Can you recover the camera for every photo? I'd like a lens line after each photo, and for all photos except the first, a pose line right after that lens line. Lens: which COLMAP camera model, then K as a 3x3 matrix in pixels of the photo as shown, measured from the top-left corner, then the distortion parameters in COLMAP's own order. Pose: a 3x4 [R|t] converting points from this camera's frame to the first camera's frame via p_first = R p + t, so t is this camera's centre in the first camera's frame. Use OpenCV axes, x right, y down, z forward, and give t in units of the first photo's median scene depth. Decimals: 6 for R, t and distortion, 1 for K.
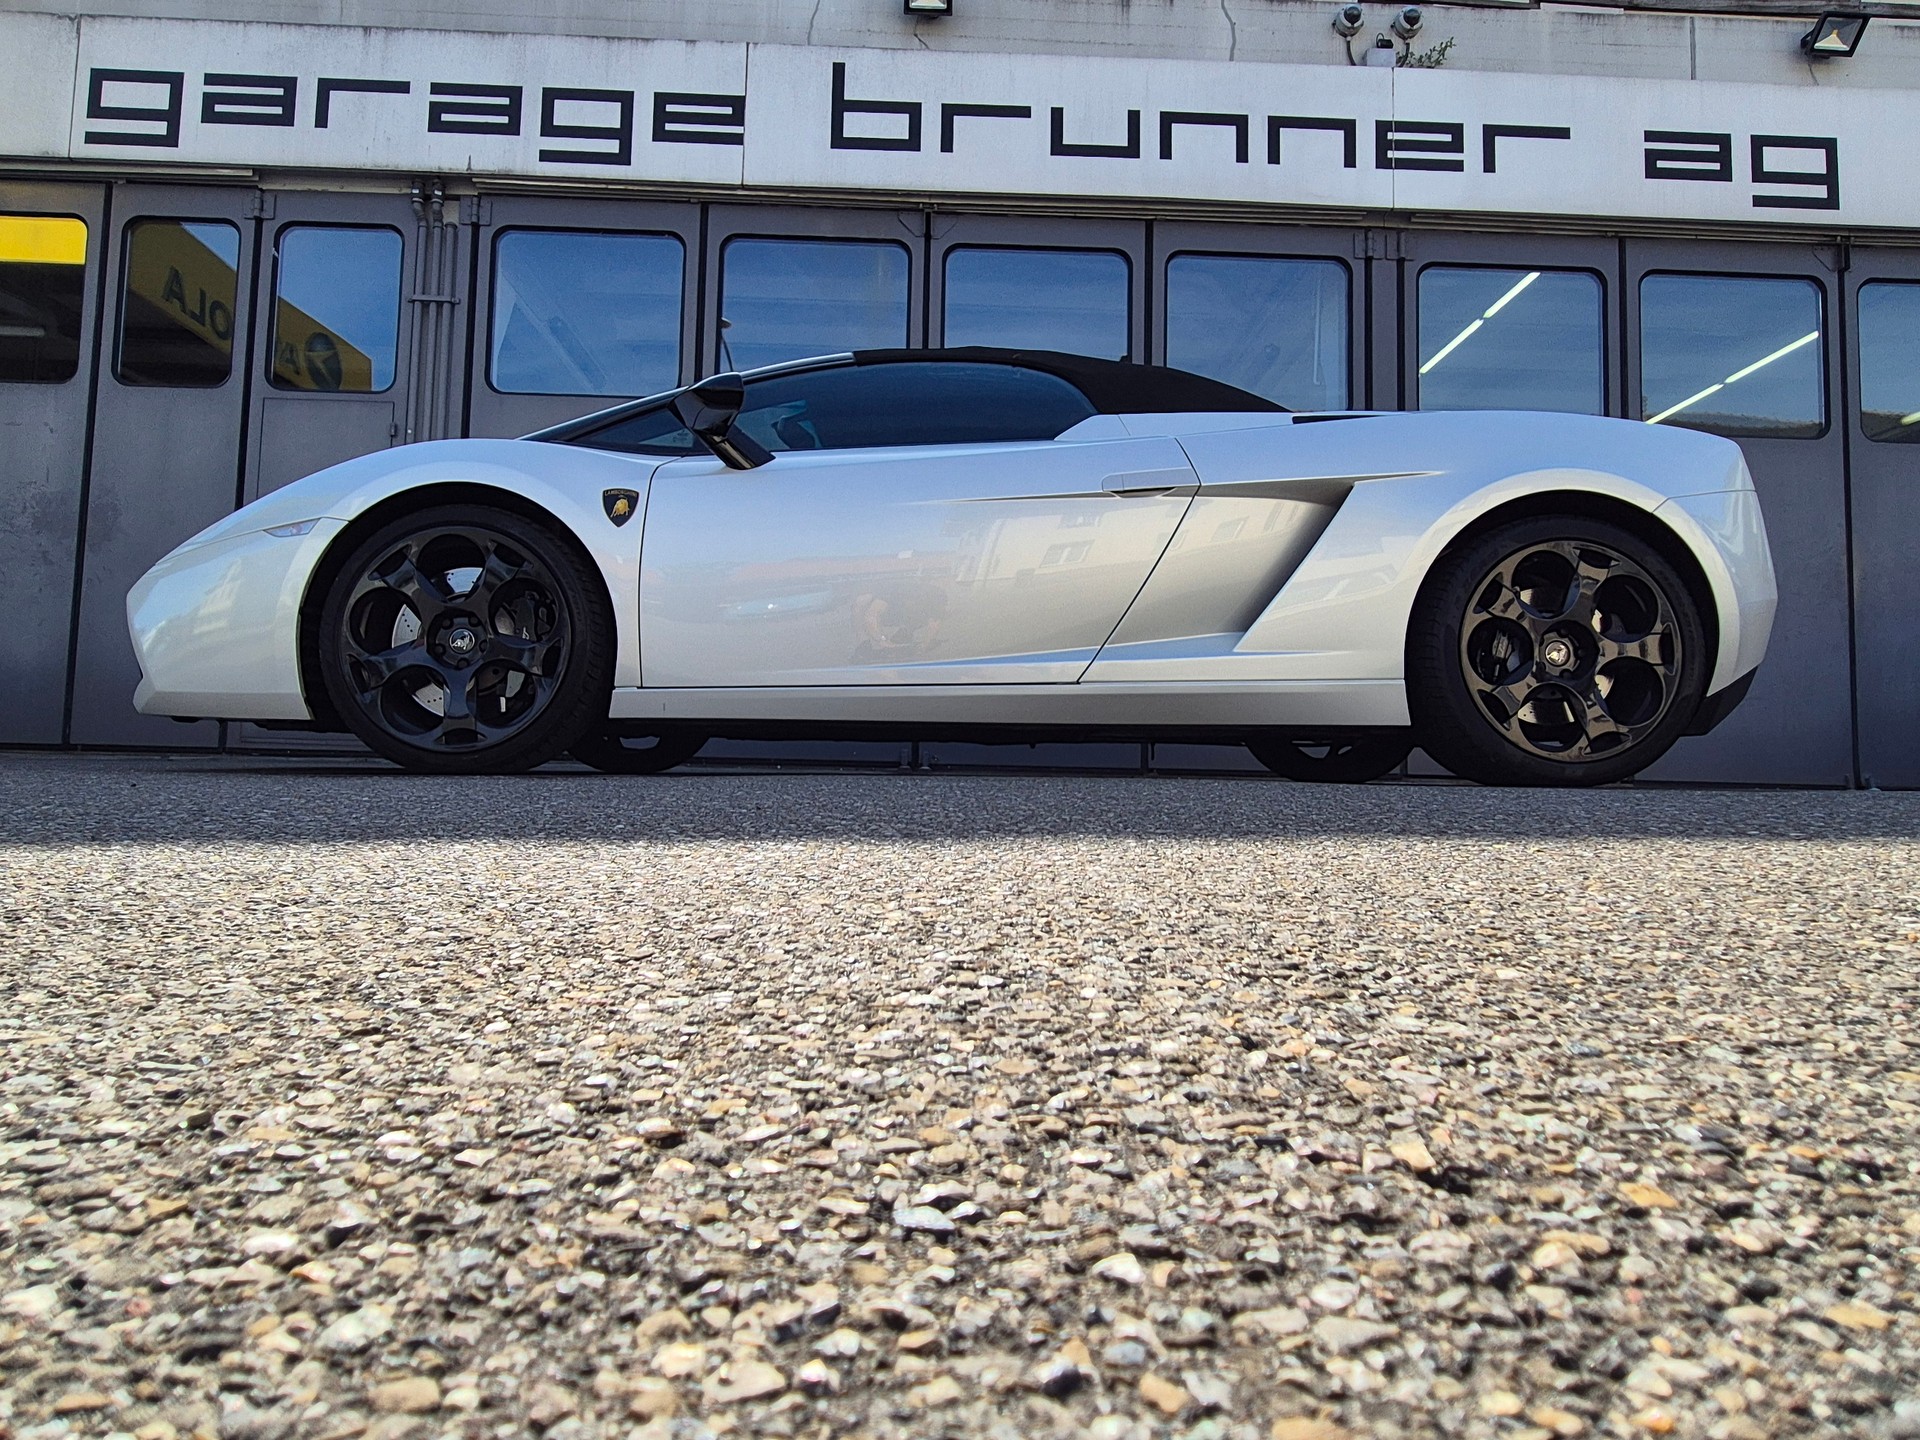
lens RADIAL K [[1225.0, 0, 952.5], [0, 1225.0, 707.7], [0, 0, 1]] dist [0.001352, -0.000787]
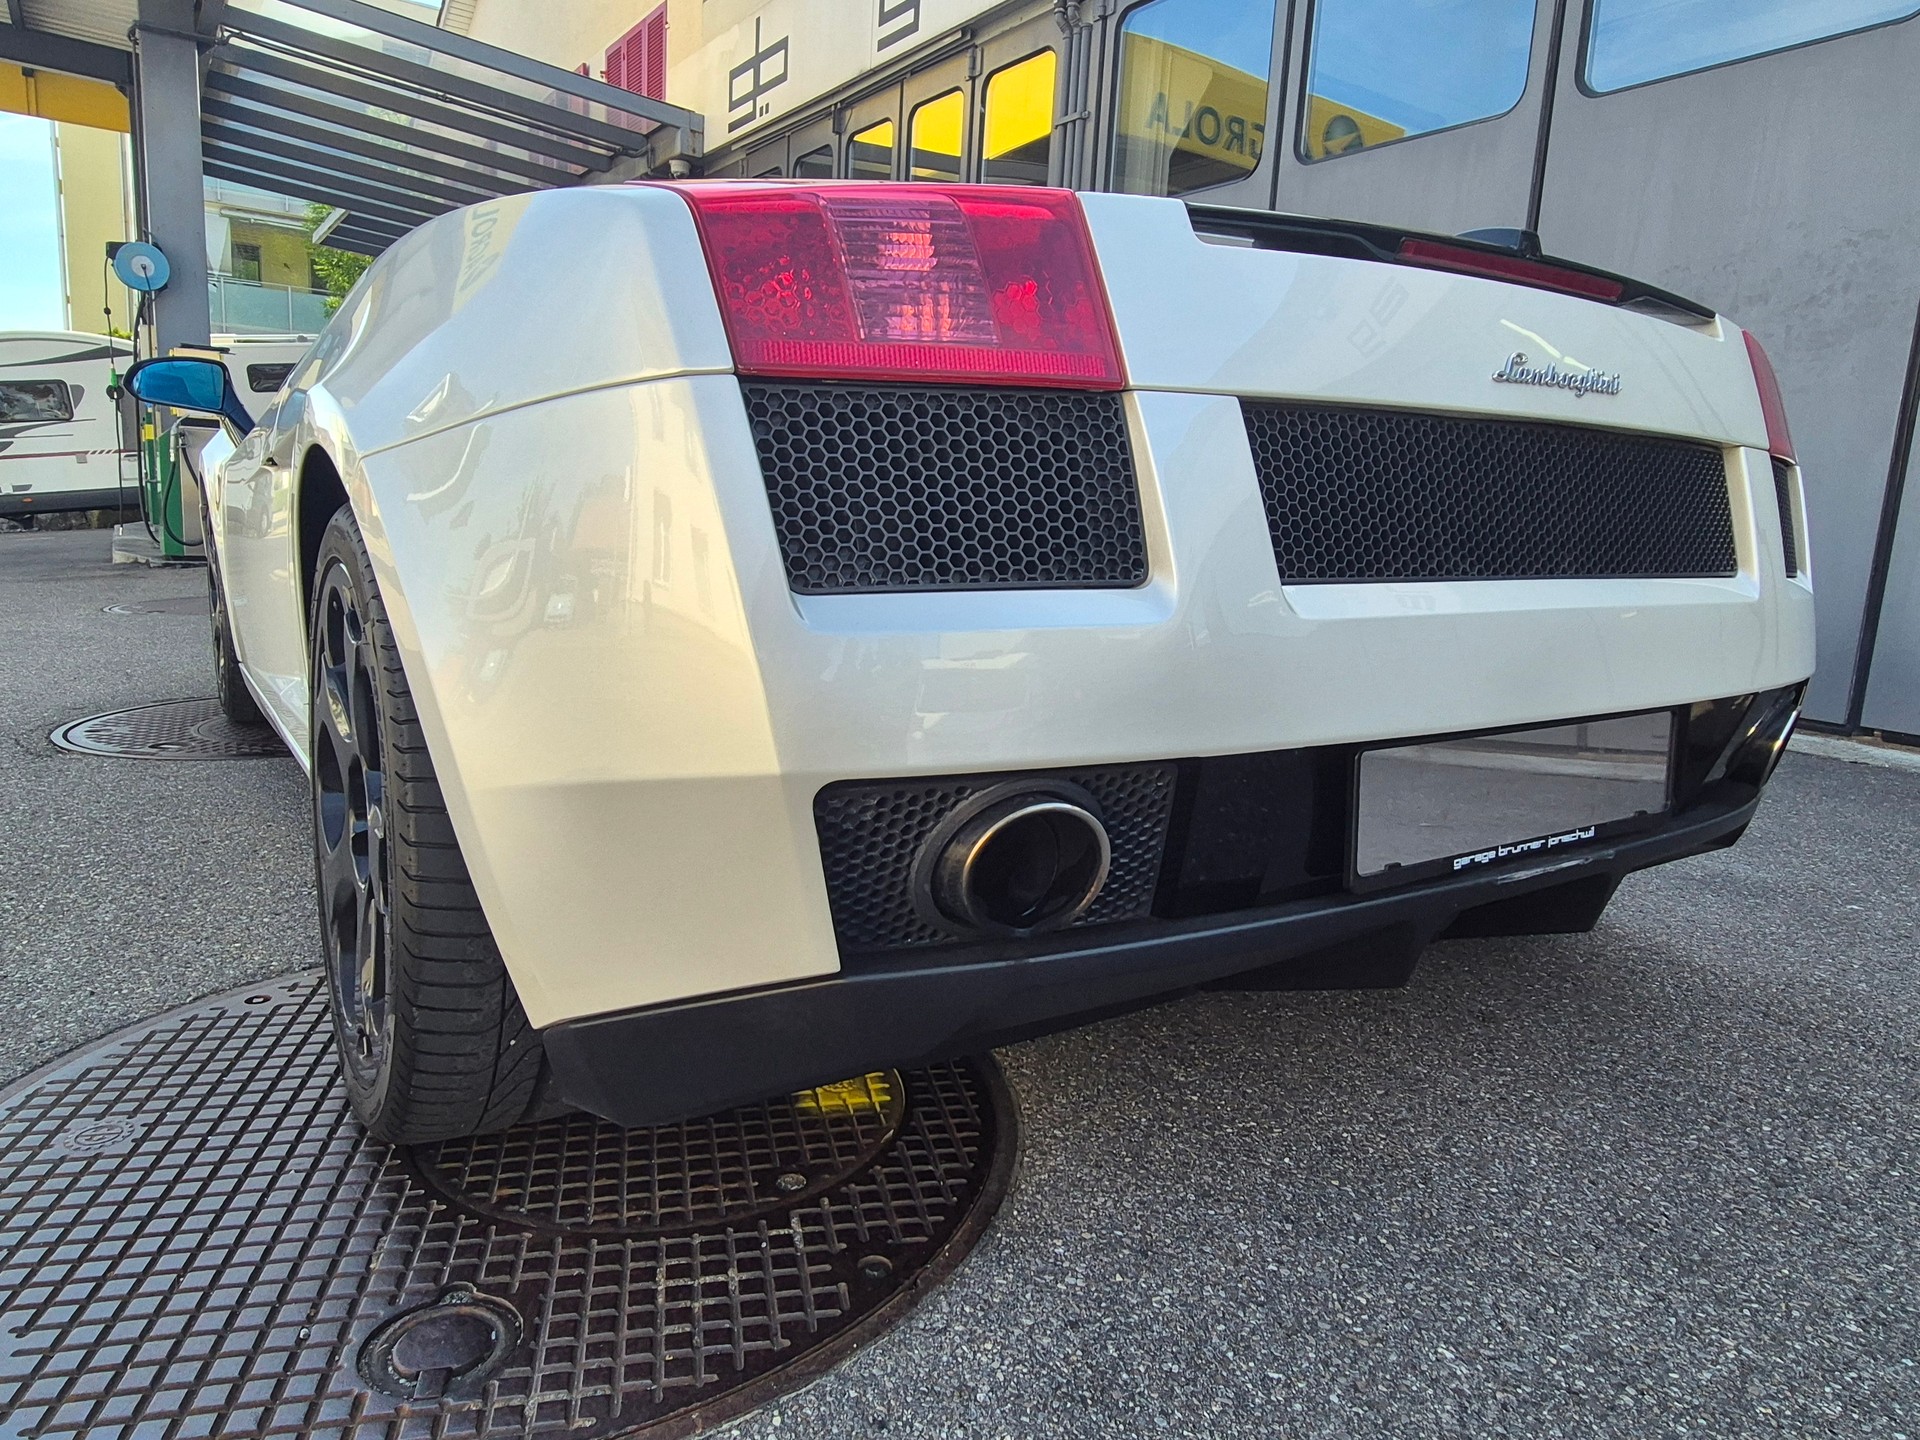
lens RADIAL K [[1229.6, 0, 983.7], [0, 1229.6, 719.6], [0, 0, 1]] dist [0.004999, 0.001242]
pose [[0.541416, 0.152402, -0.826827, 0.398524], [0.021272, 0.980636, 0.194681, -0.066187], [0.840486, -0.122991, 0.527690, 0.388649]]
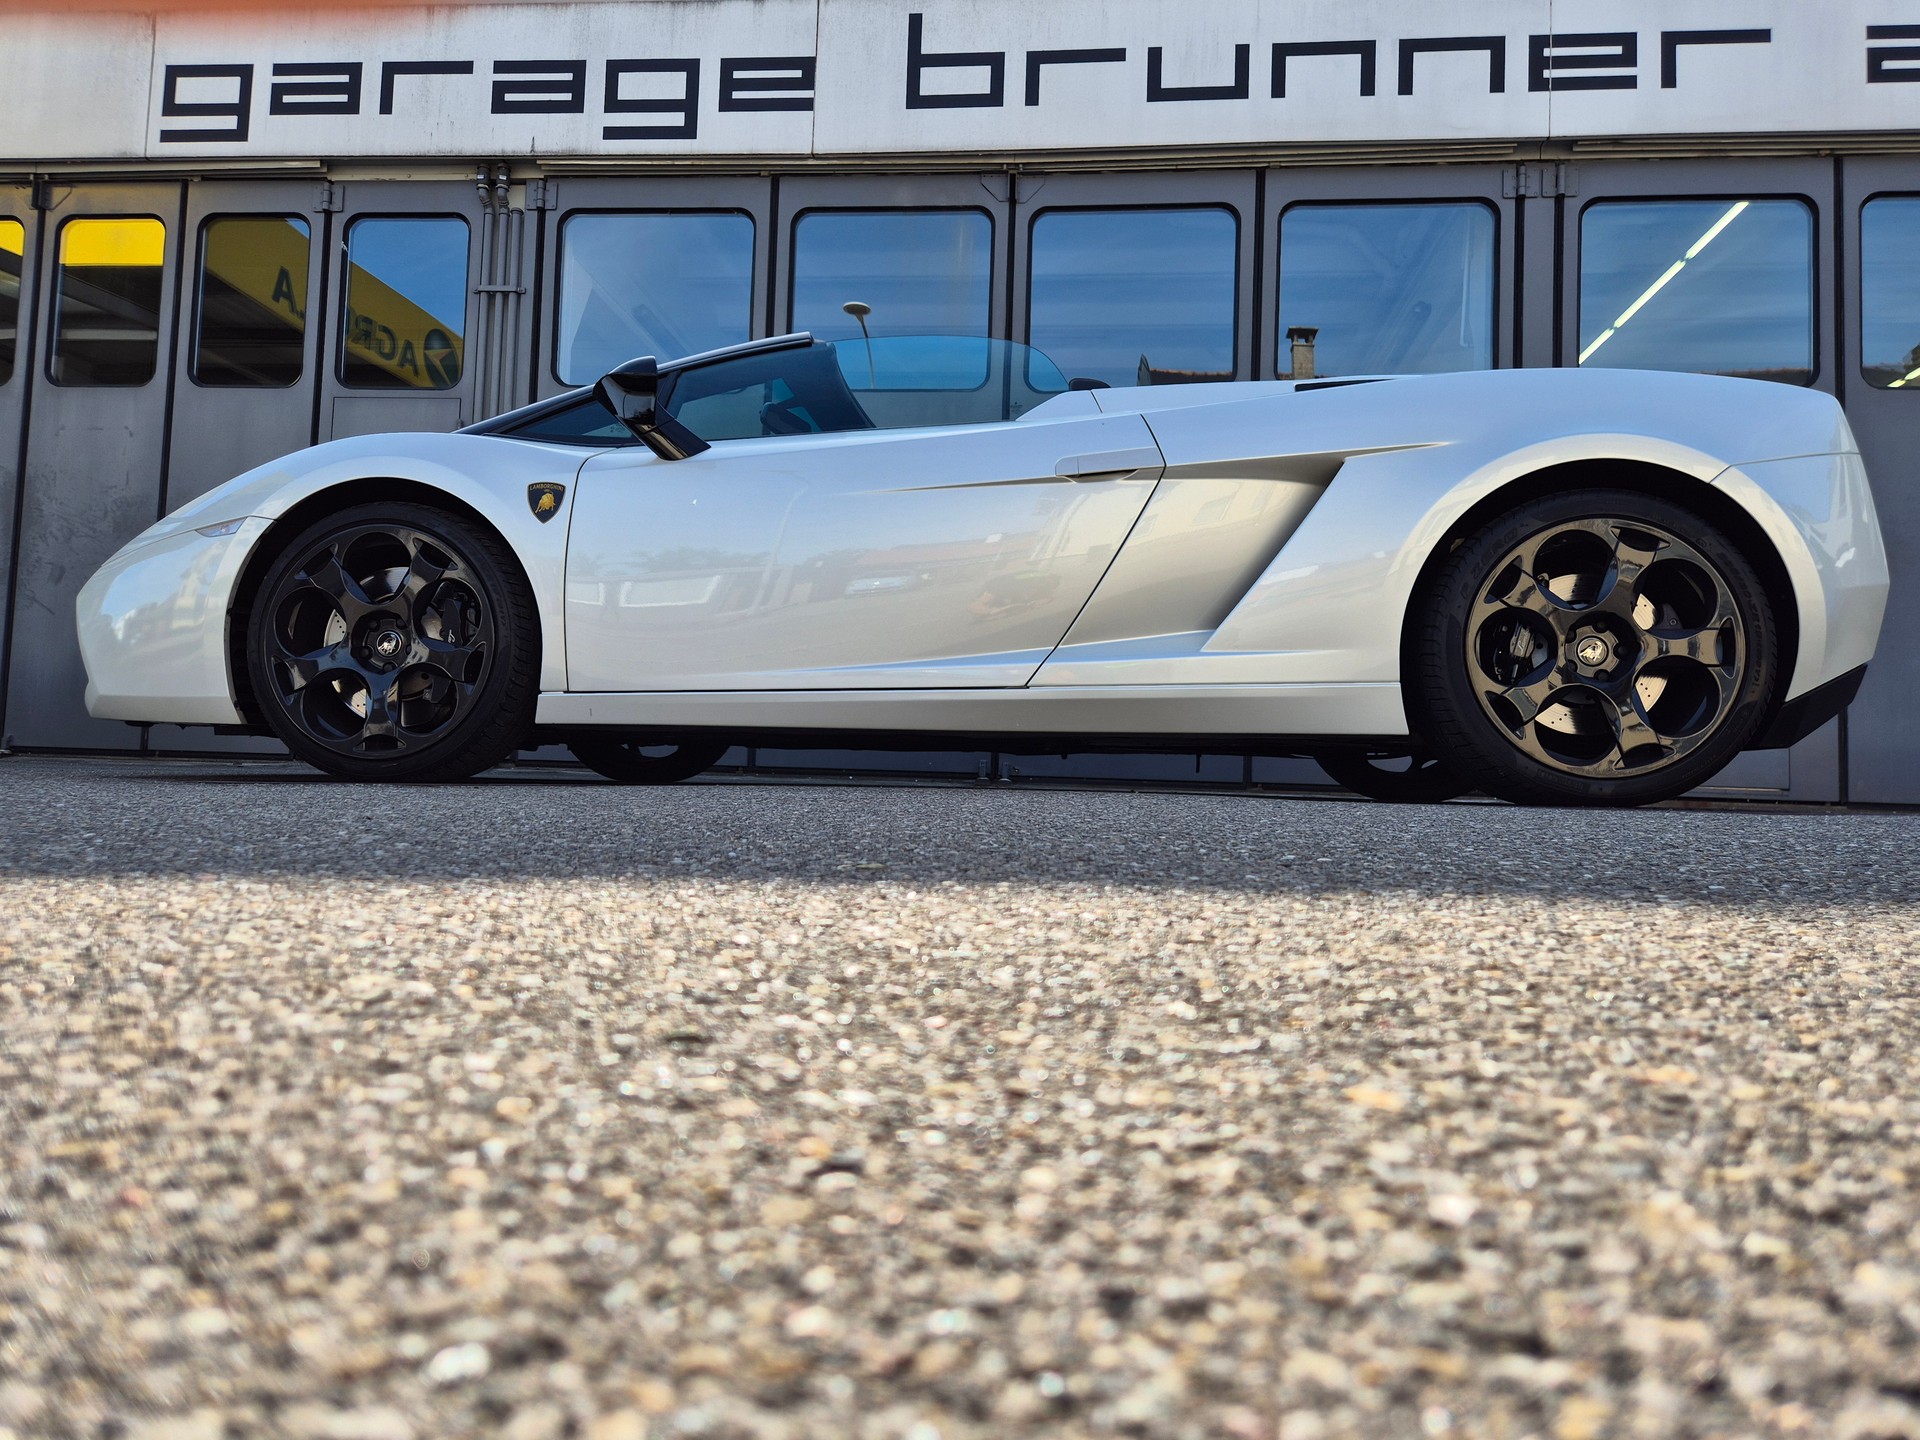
lens RADIAL K [[1313.5, 0, 960.0], [0, 1313.5, 720.0], [0, 0, 1]] dist [0.071758, -0.057107]
pose [[0.991468, 0.001983, -0.130333, 0.072817], [-0.001475, 0.999991, 0.003994, 0.000381], [0.130339, -0.003768, 0.991462, 0.008848]]
